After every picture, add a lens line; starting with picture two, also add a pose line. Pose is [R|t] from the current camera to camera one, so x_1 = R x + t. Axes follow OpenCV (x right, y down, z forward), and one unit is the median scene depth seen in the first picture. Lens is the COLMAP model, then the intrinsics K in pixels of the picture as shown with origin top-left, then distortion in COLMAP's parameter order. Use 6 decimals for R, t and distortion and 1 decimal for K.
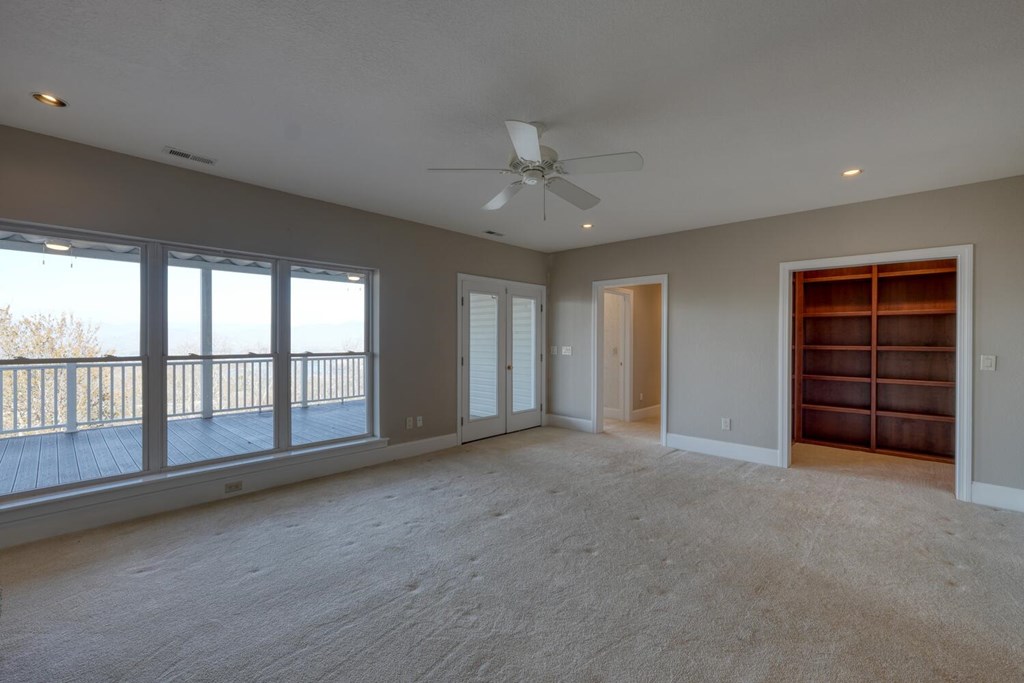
lens RADIAL K [[431.9, 0, 513.1], [0, 431.9, 337.9], [0, 0, 1]] dist [0.004329, -0.000264]
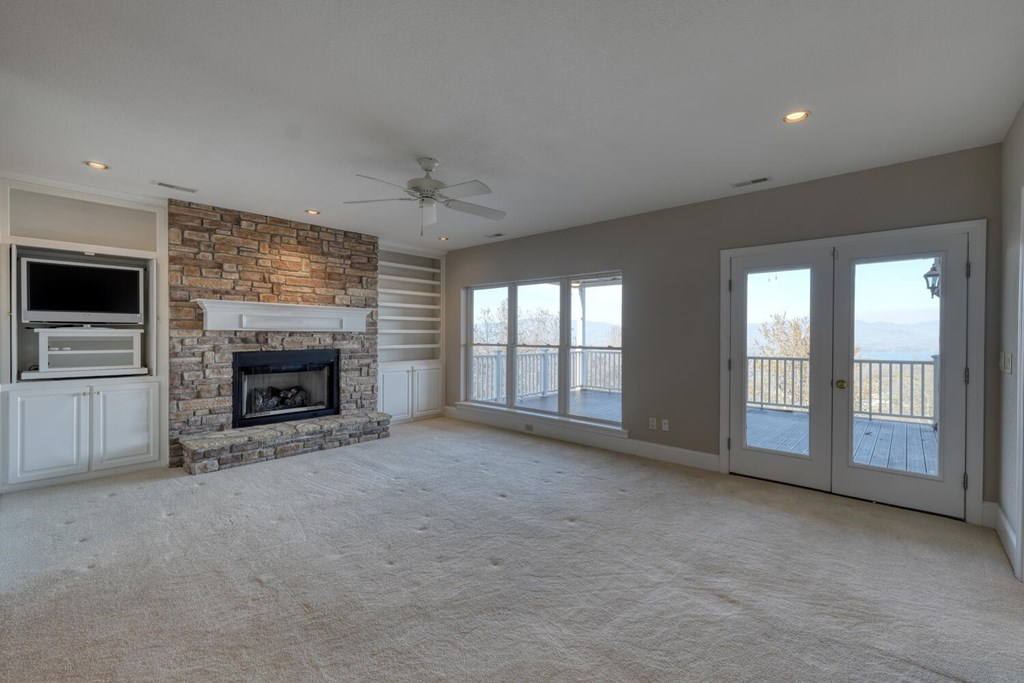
lens RADIAL K [[431.9, 0, 508.9], [0, 431.9, 337.4], [0, 0, 1]] dist [0.004329, -0.000264]
pose [[0.019683, 0.004201, -0.999797, 0.753098], [0.002857, 0.999987, 0.004258, 0.001641], [0.999802, -0.002940, 0.019671, 0.702952]]
